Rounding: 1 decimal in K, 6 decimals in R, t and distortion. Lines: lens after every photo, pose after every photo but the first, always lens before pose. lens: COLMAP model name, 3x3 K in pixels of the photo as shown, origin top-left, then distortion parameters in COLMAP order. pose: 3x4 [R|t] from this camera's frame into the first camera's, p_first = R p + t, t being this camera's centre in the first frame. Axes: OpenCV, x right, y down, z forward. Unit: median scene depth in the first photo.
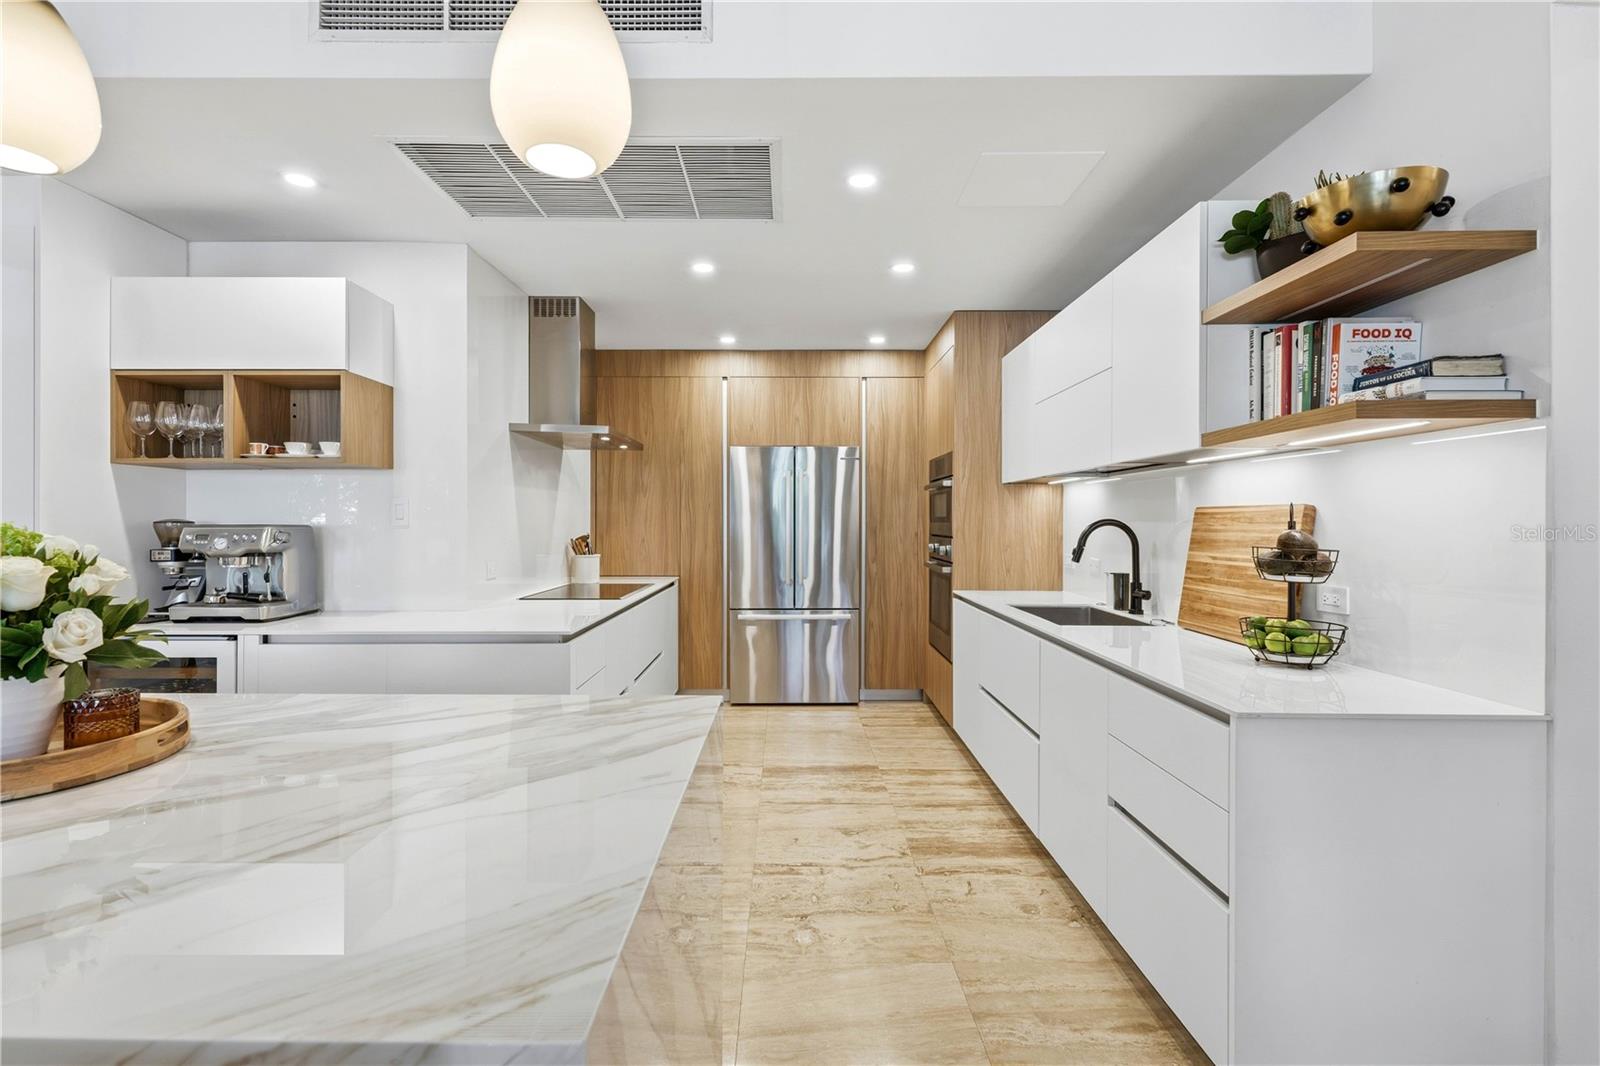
lens RADIAL K [[735.4, 0, 805.6], [0, 735.4, 521.8], [0, 0, 1]] dist [0.001209, -0.000611]
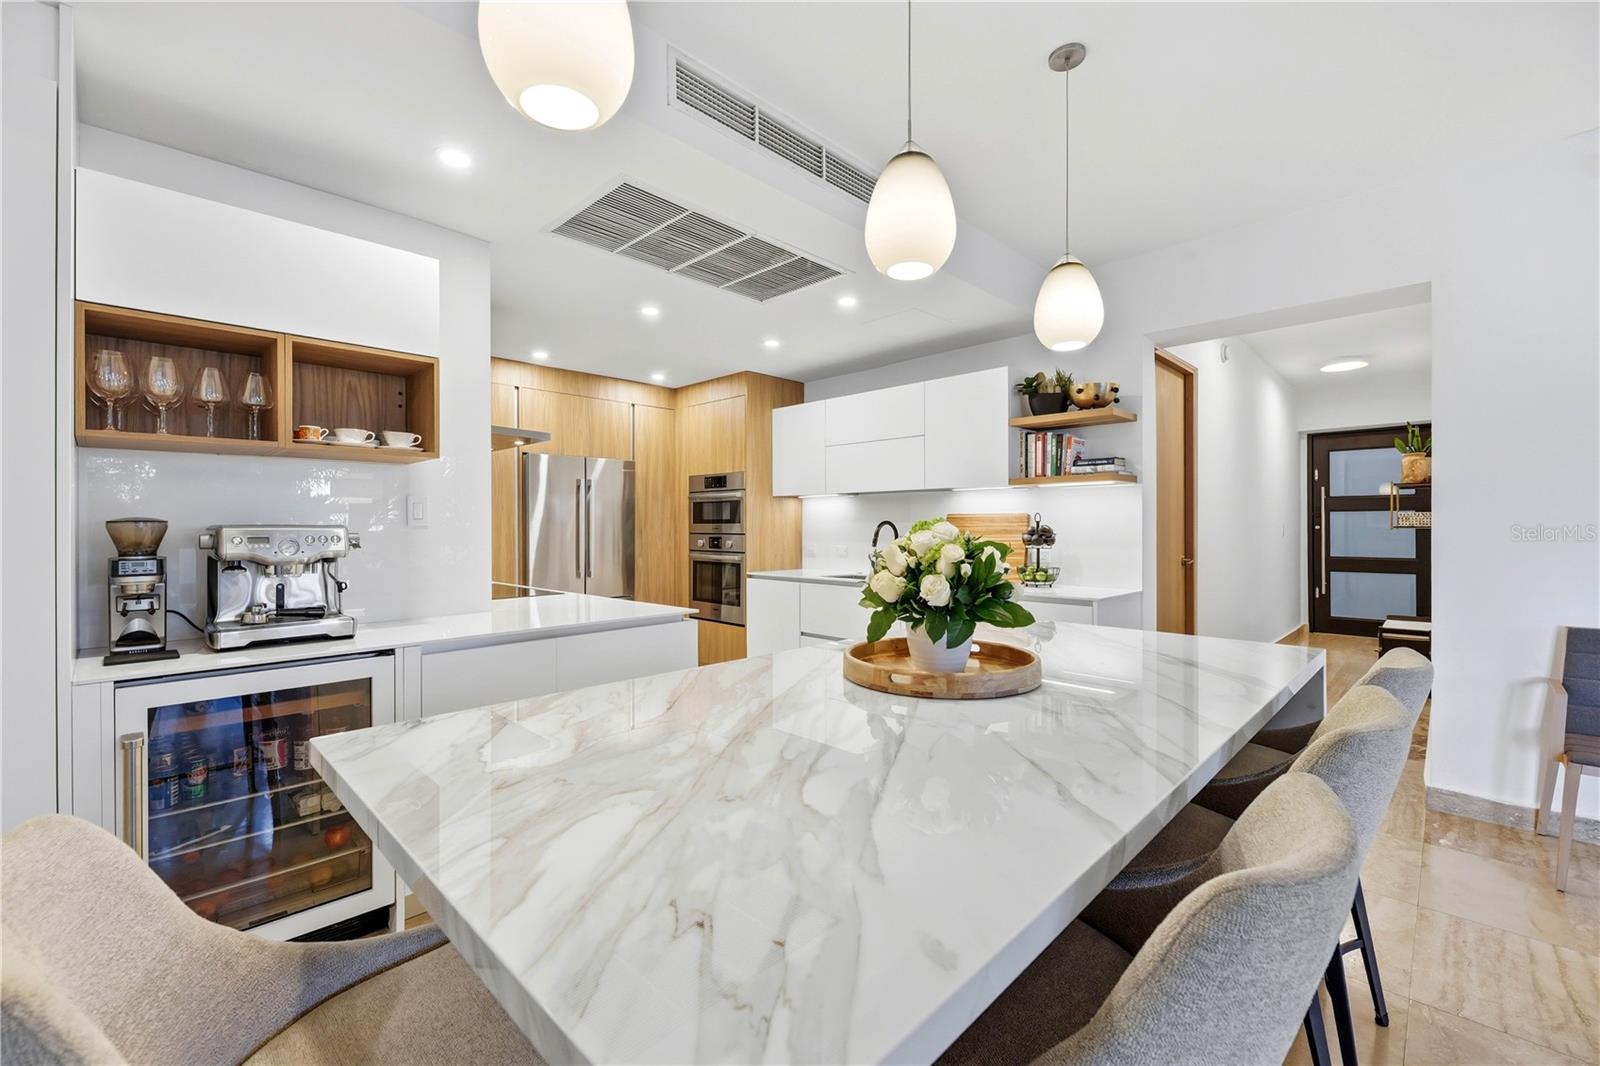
lens RADIAL K [[654.7, 0, 786.3], [0, 654.7, 520.3], [0, 0, 1]] dist [-0.002635, -0.000898]
pose [[0.711992, 0.002514, 0.702183, -0.936738], [0.003012, 0.999973, -0.006634, 0.005690], [-0.702181, 0.006838, 0.711966, 0.105402]]
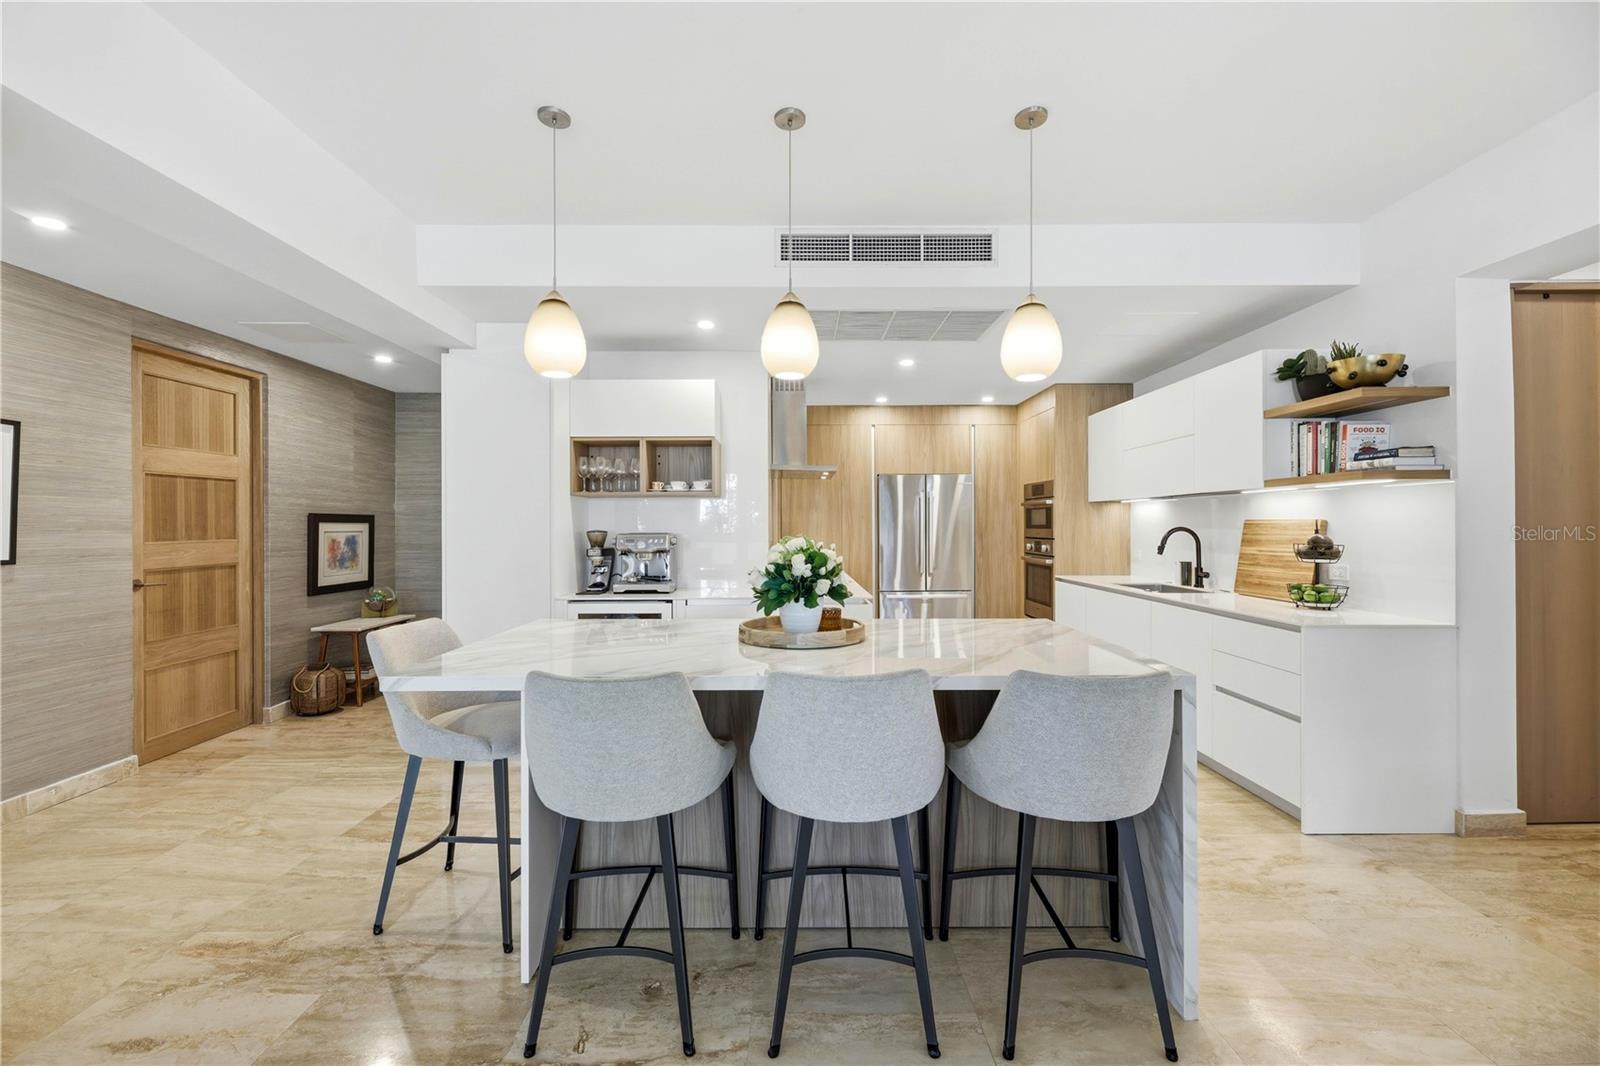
lens RADIAL K [[654.7, 0, 809.2], [0, 654.7, 523.0], [0, 0, 1]] dist [-0.002635, -0.000898]
pose [[0.999988, -0.004272, 0.002491, -0.443224], [0.004282, 0.999982, -0.004269, -0.011092], [-0.002473, 0.004279, 0.999988, -0.451442]]
